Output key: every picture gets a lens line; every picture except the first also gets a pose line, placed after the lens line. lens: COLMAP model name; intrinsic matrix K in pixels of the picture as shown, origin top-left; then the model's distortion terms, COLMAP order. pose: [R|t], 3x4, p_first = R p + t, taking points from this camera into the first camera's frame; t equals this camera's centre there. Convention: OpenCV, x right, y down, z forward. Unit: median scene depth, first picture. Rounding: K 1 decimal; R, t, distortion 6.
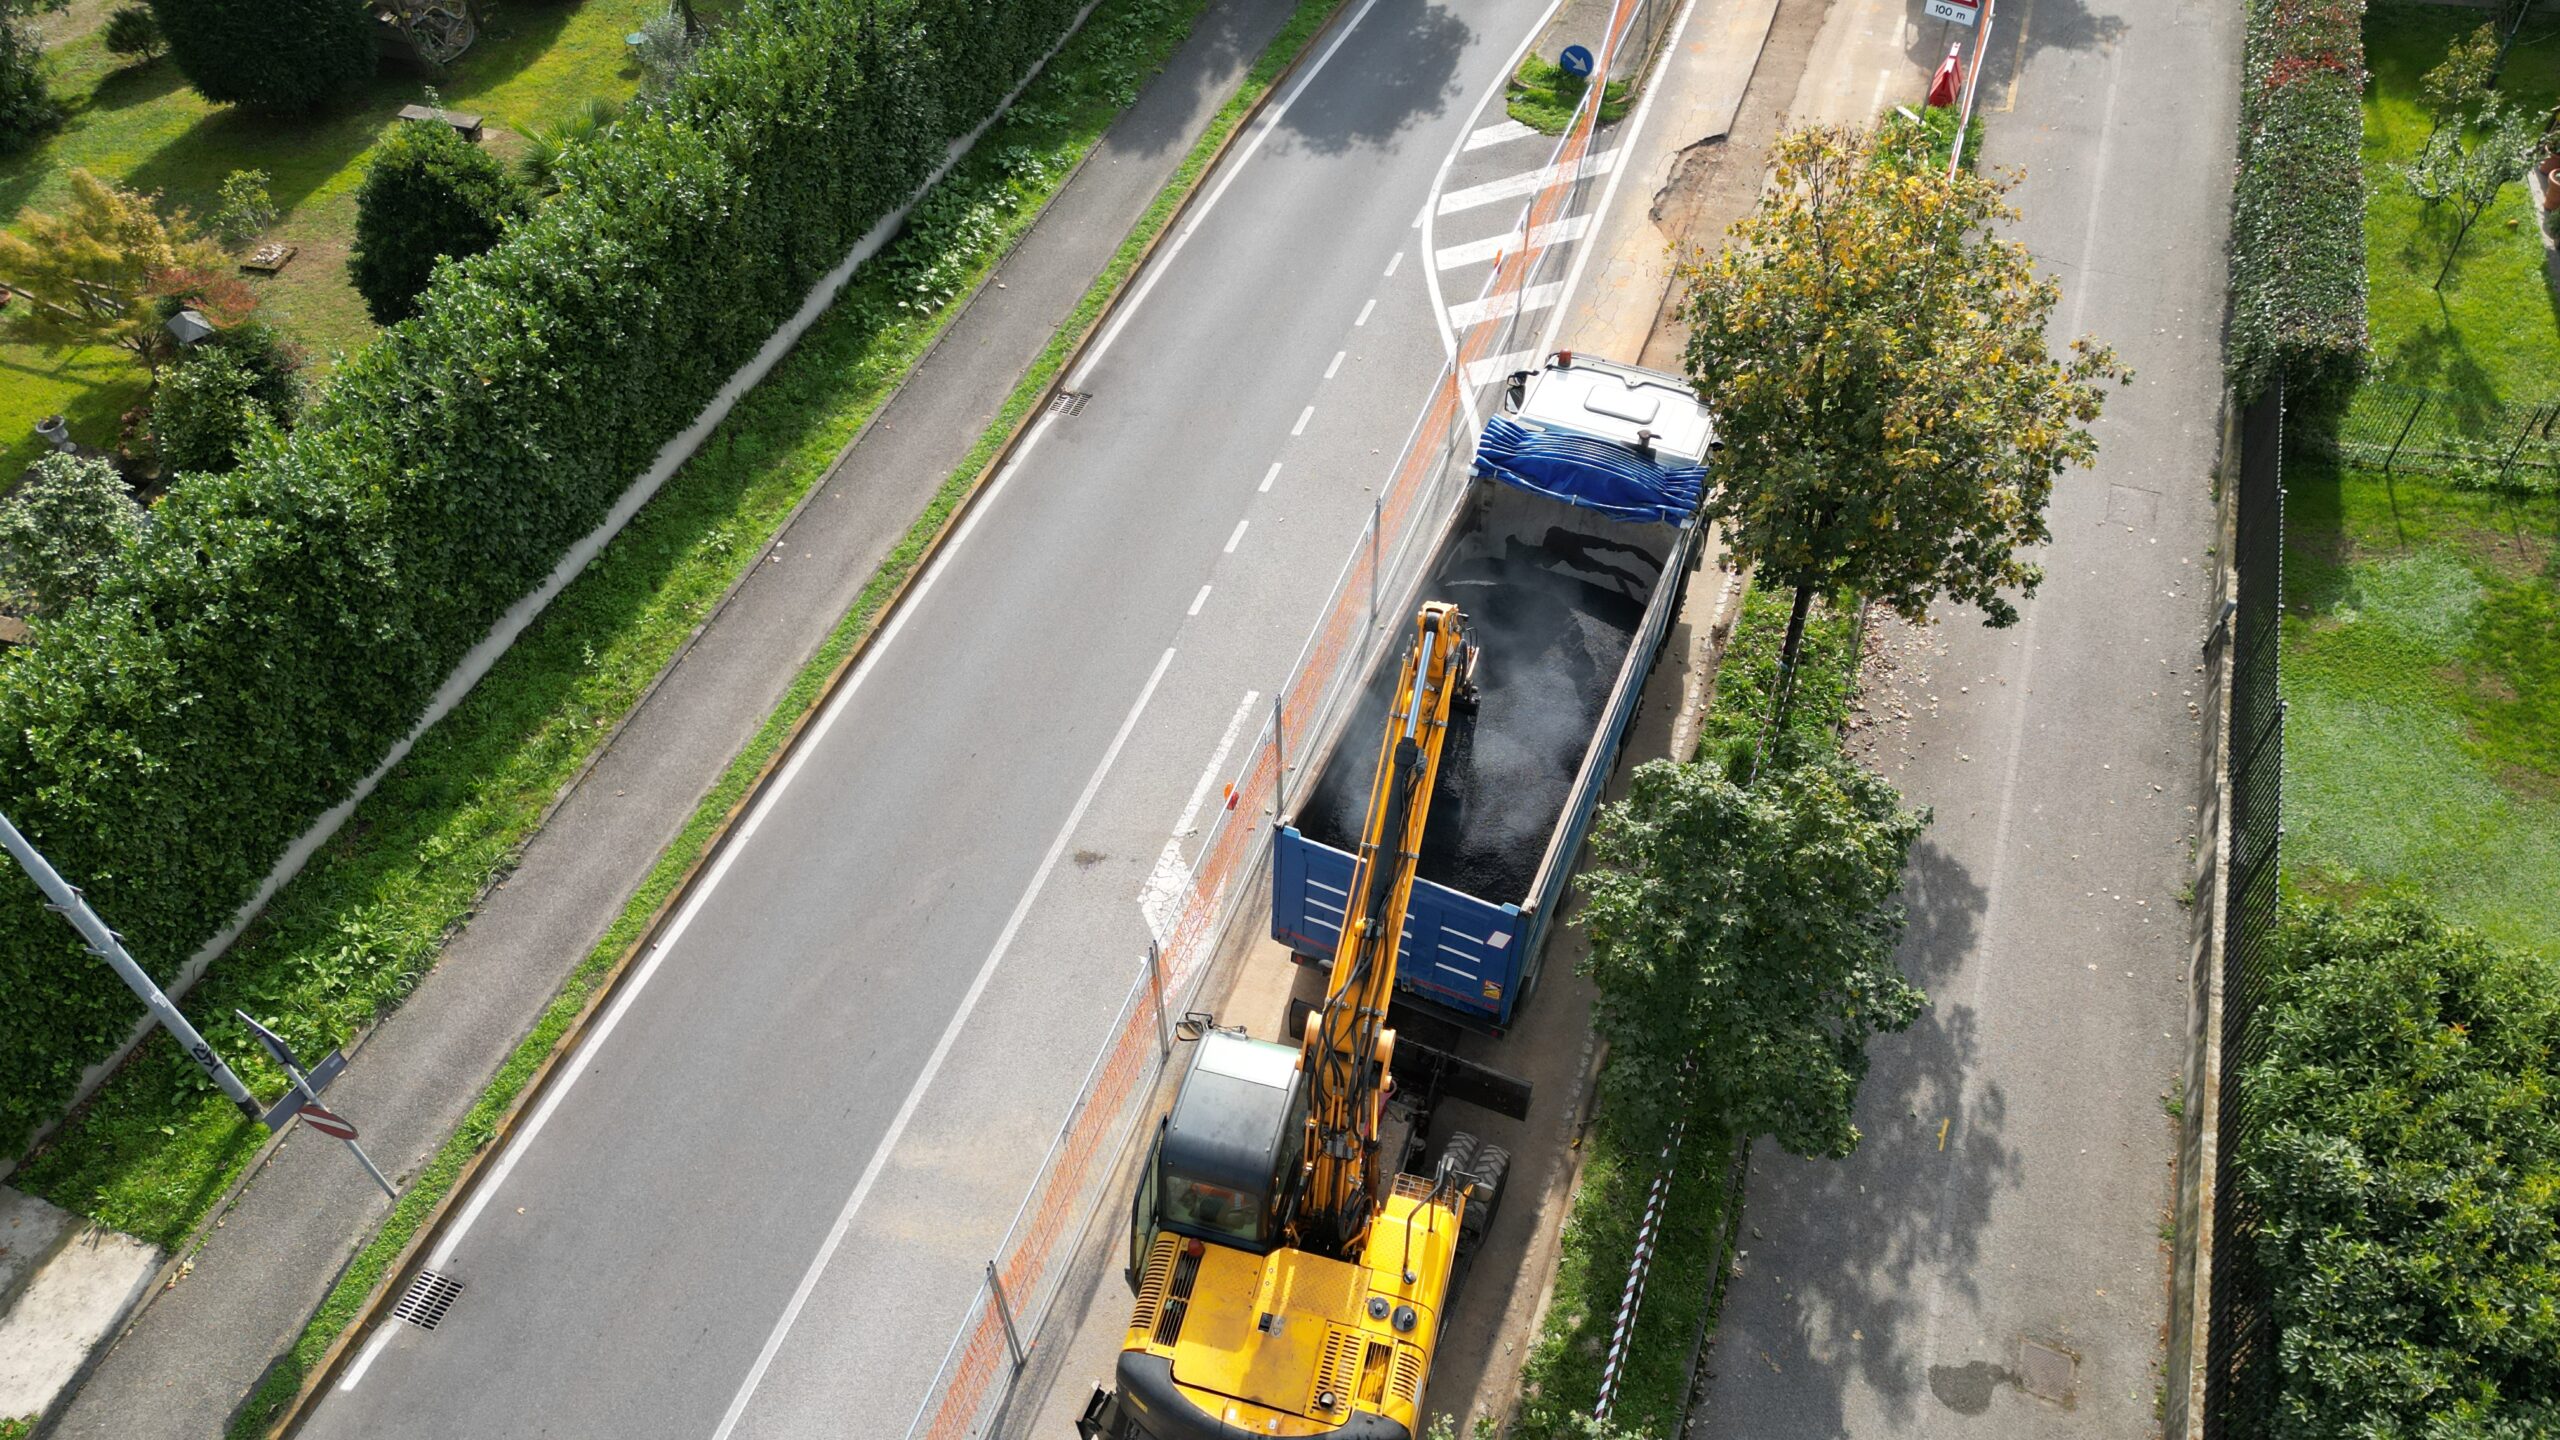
lens RADIAL K [[1784.6, 0, 1272.4], [0, 1784.6, 720.6], [0, 0, 1]] dist [0.081248, -0.084711]
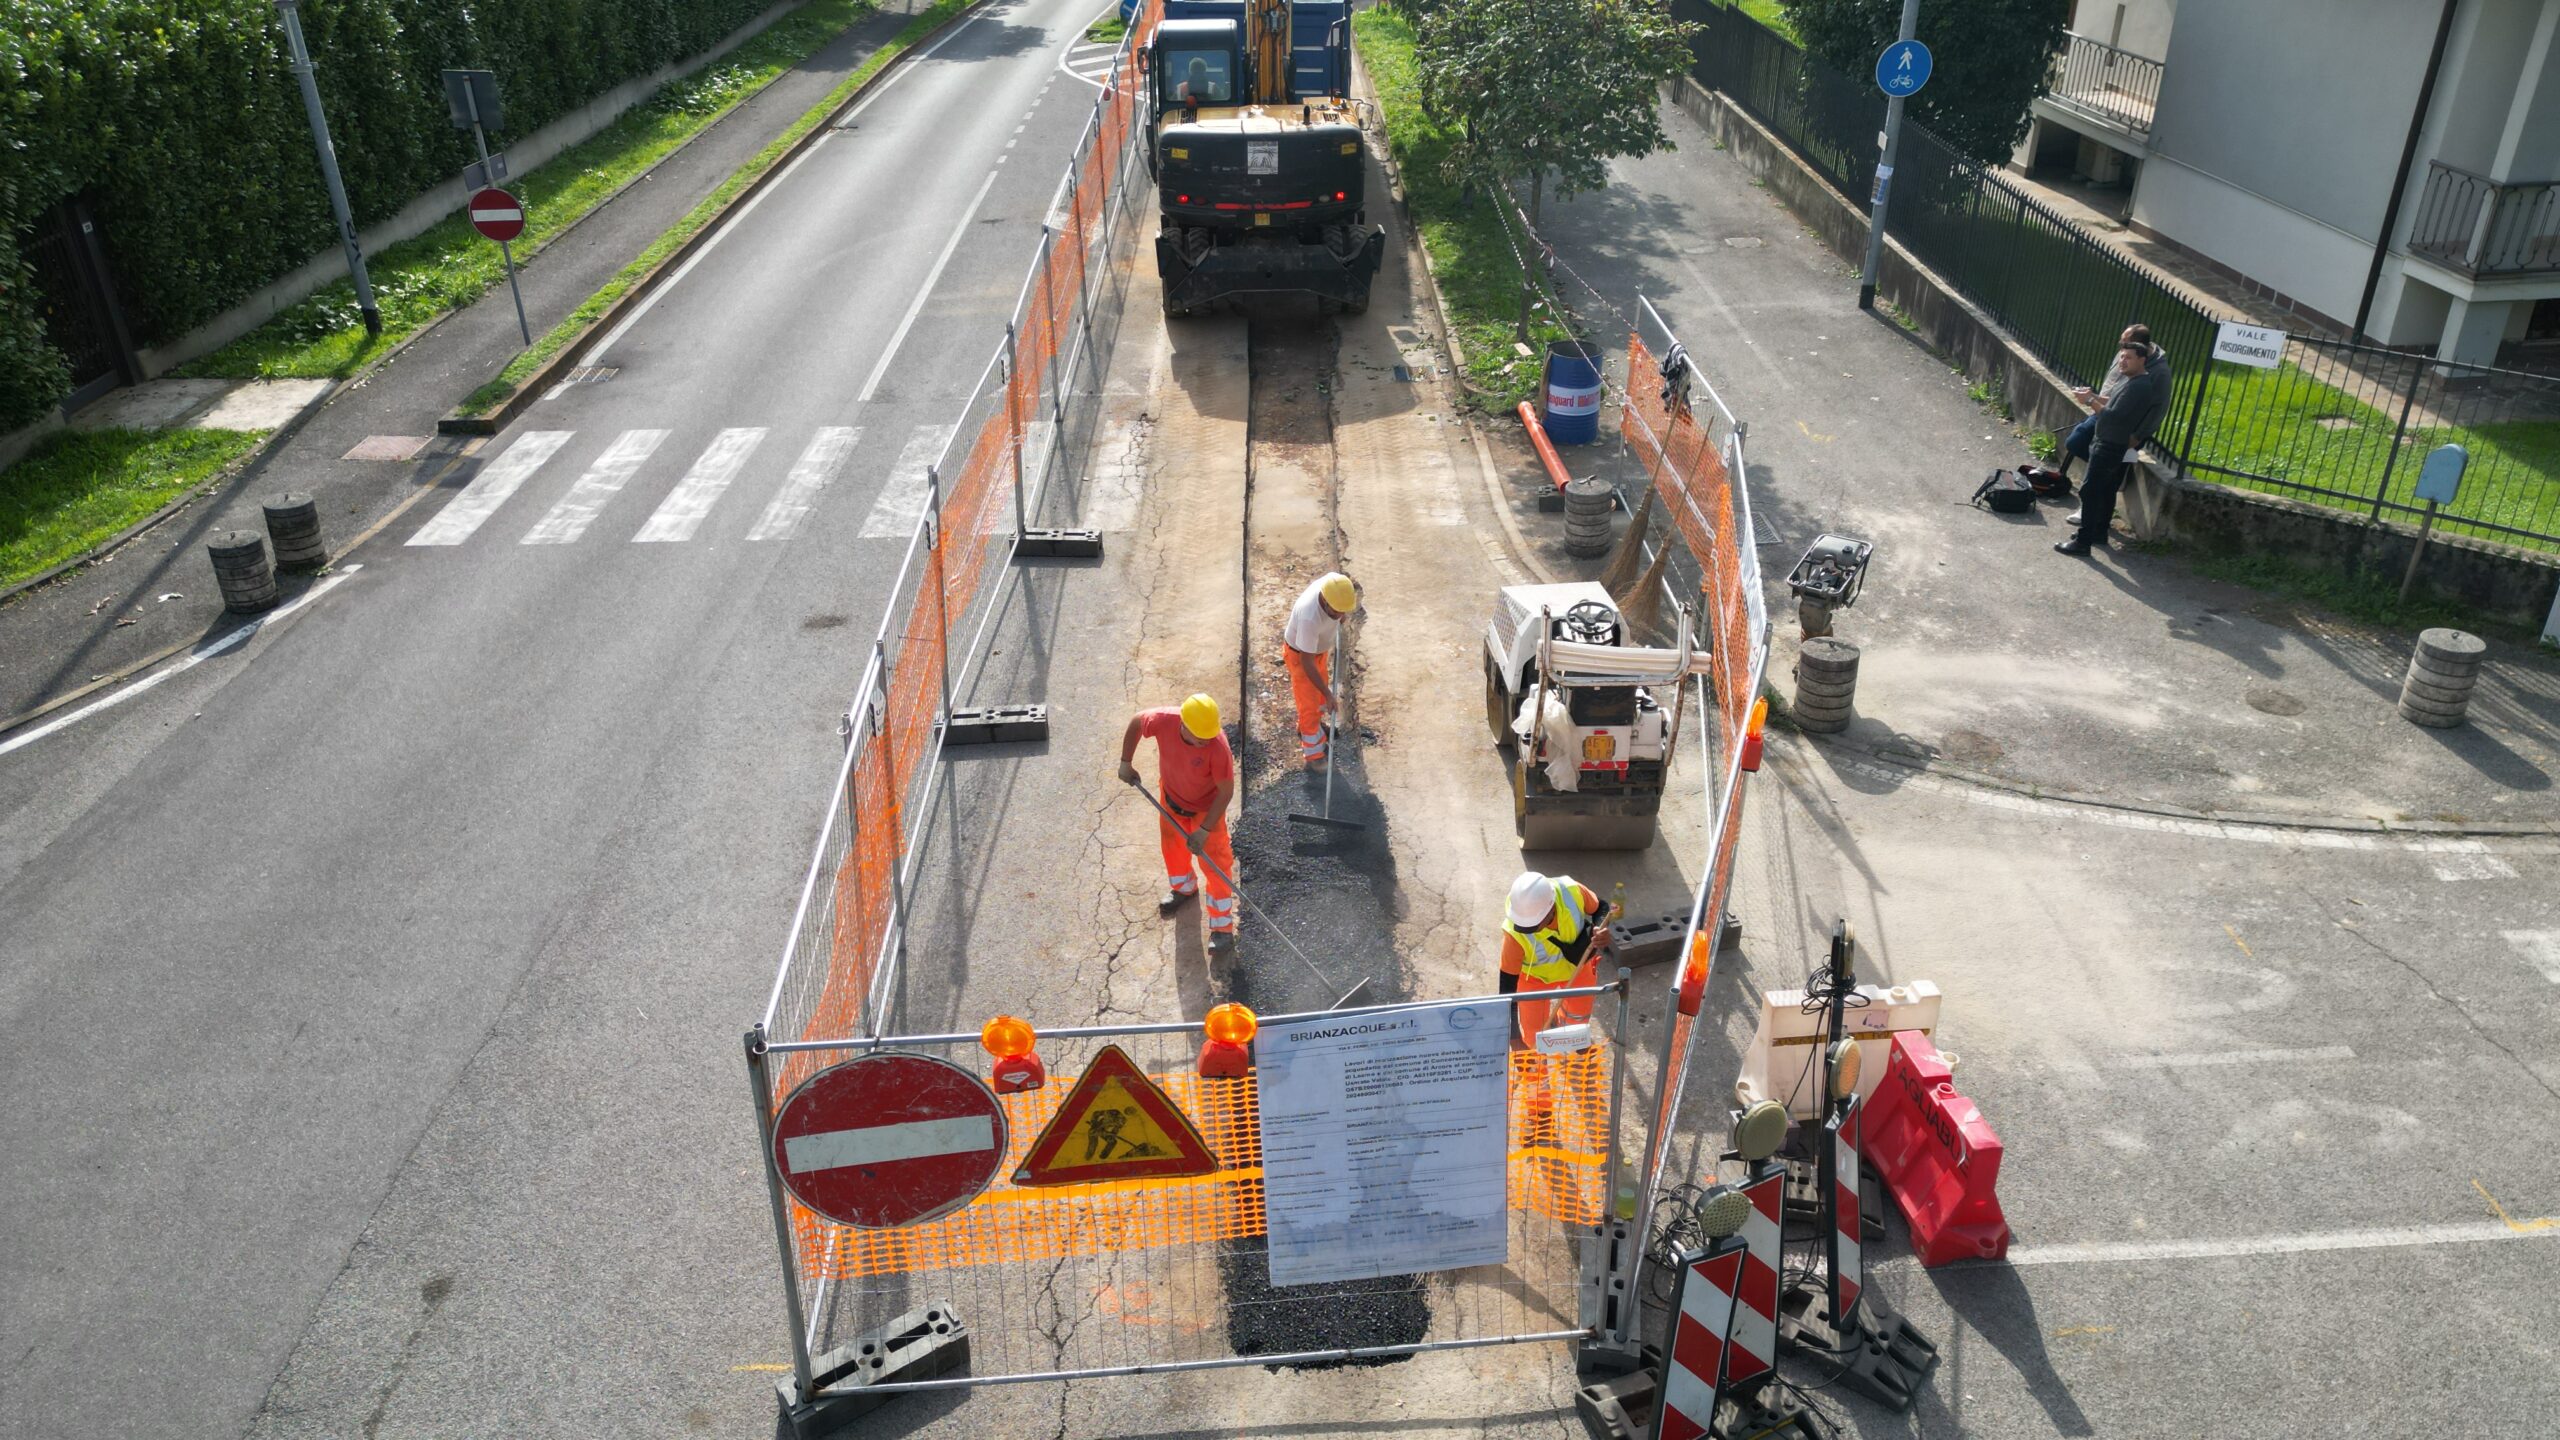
lens RADIAL K [[1784.6, 0, 1272.4], [0, 1784.6, 720.6], [0, 0, 1]] dist [0.081248, -0.084711]
pose [[0.933470, -0.175043, 0.313040, -0.397178], [0.271713, 0.914858, -0.298674, 0.877506], [-0.234106, 0.363861, 0.901554, -0.094501]]
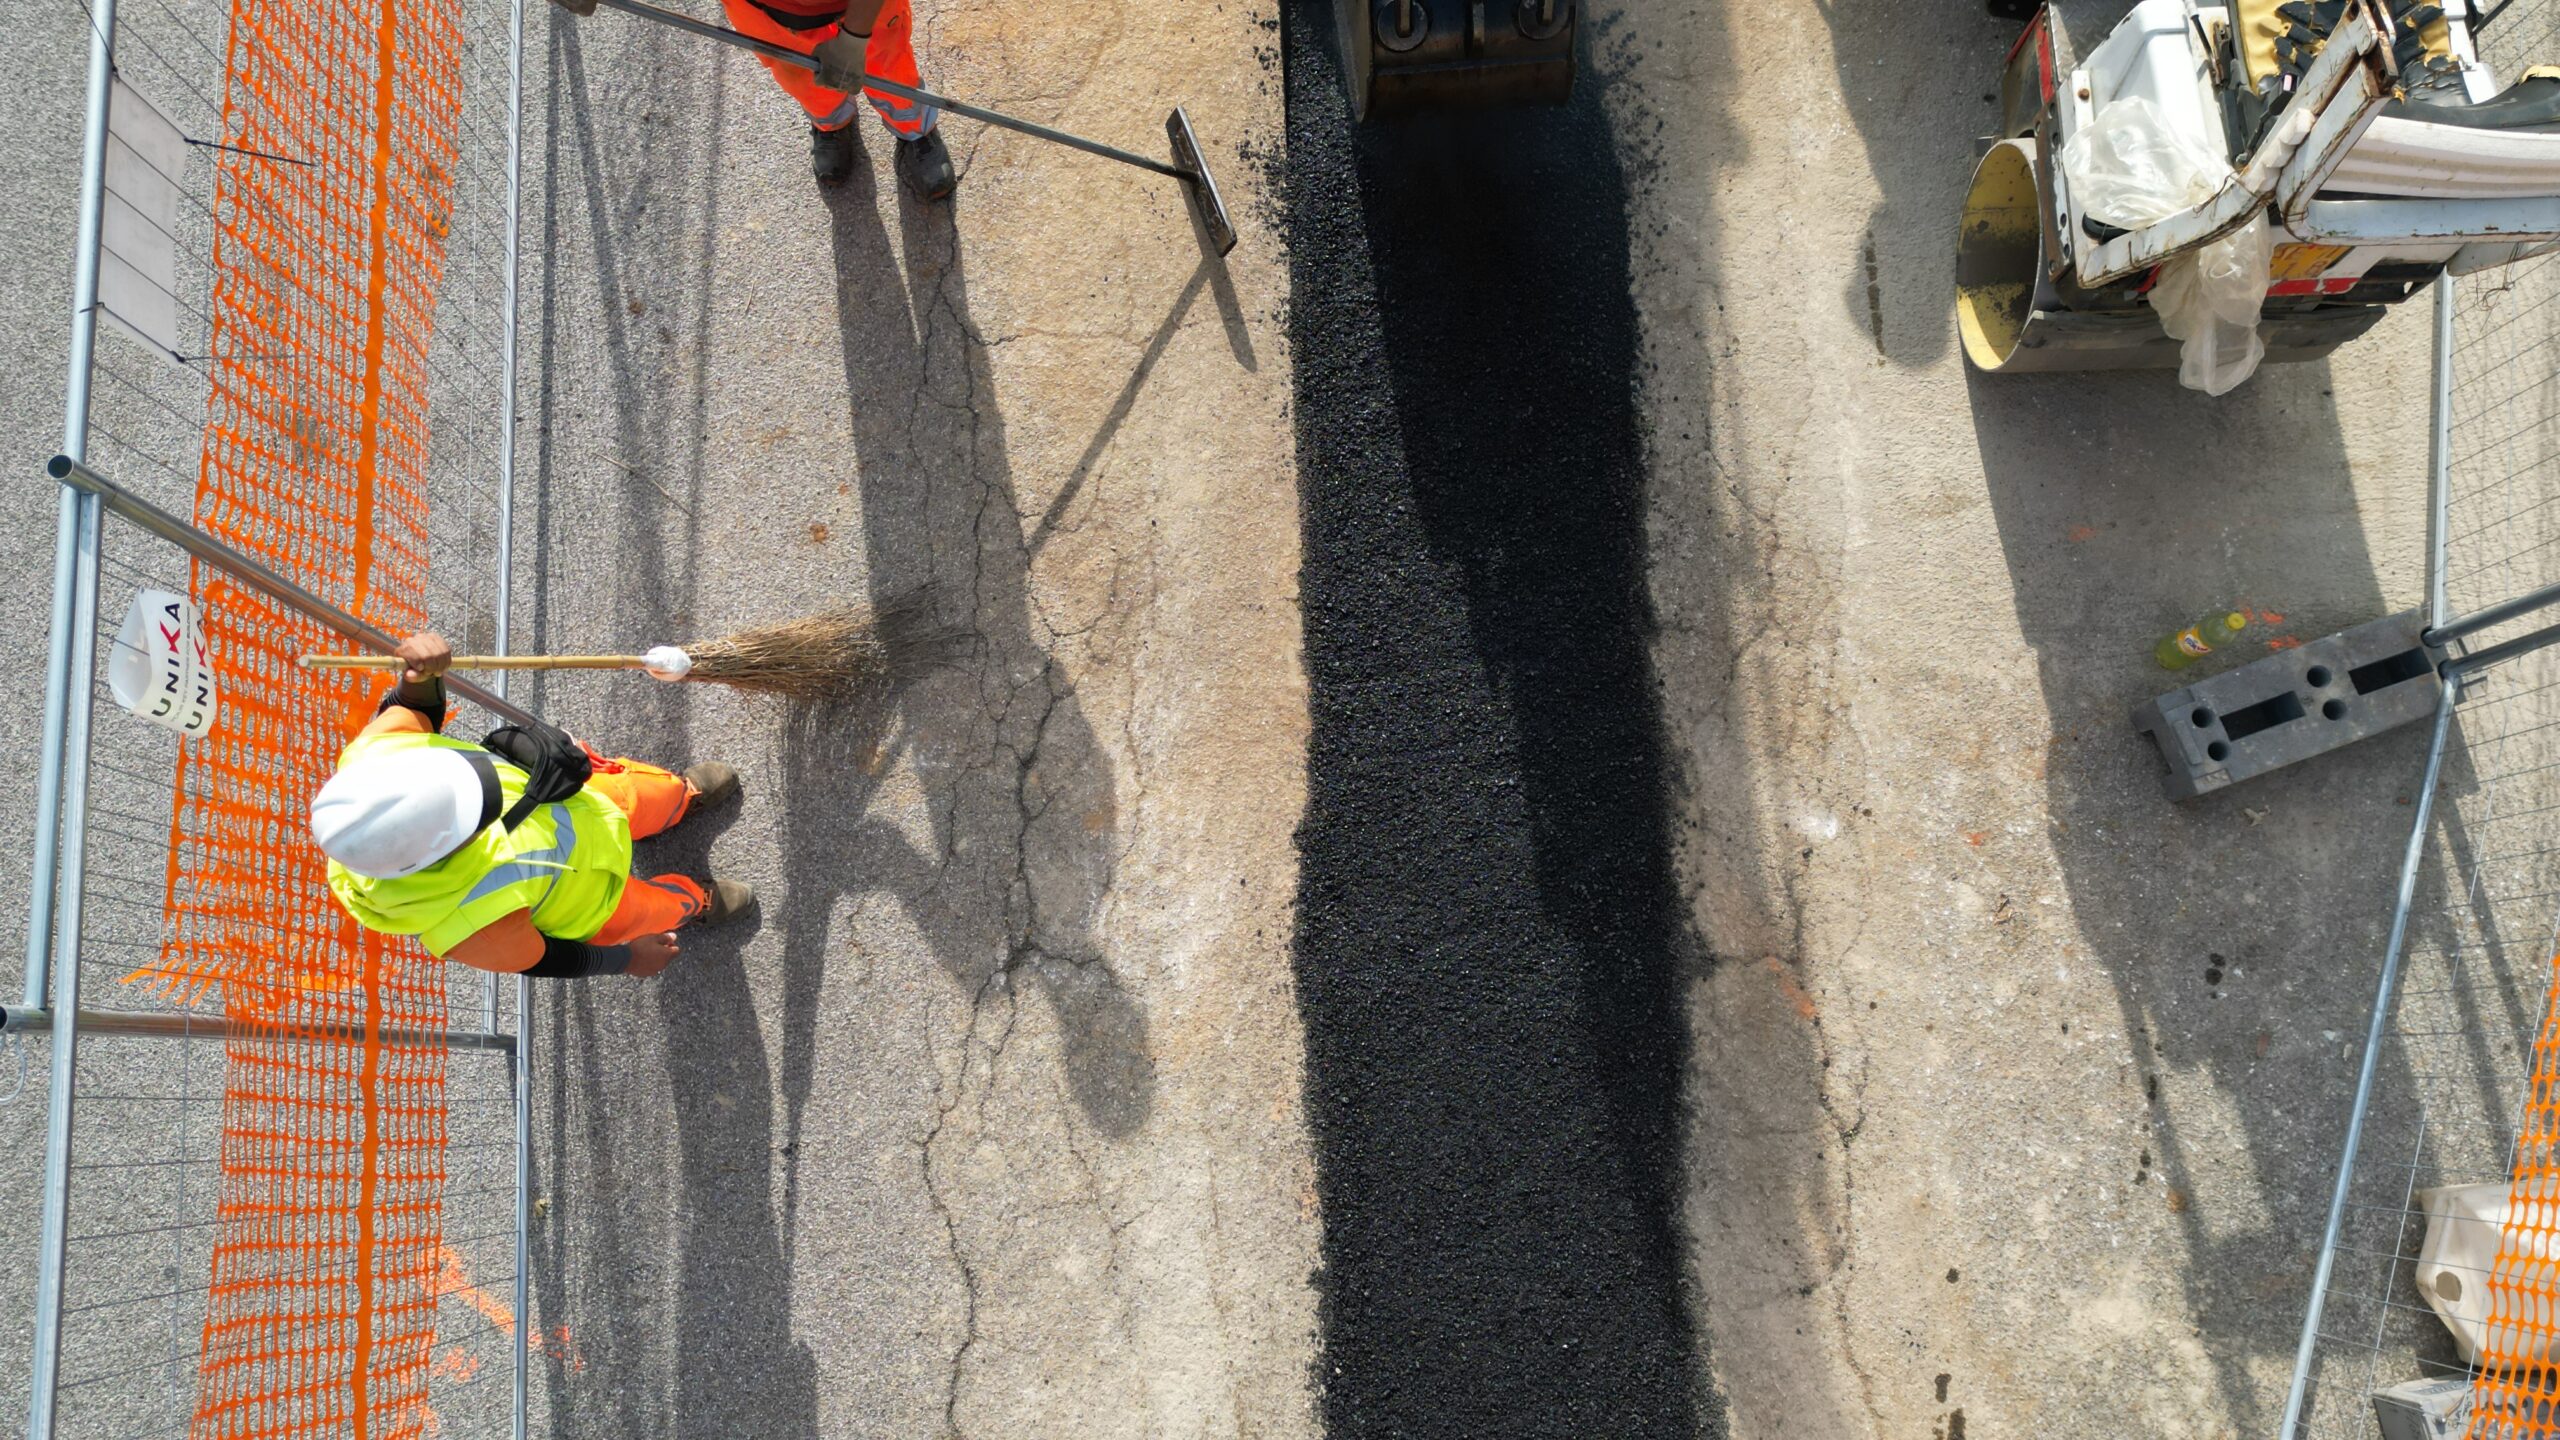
lens RADIAL K [[1784.6, 0, 1272.4], [0, 1784.6, 720.6], [0, 0, 1]] dist [0.081248, -0.084711]
pose [[0.924536, -0.374656, 0.069754, -0.272153], [0.291790, 0.813661, 0.502807, 0.656822], [-0.245136, -0.444510, 0.861579, 0.209873]]
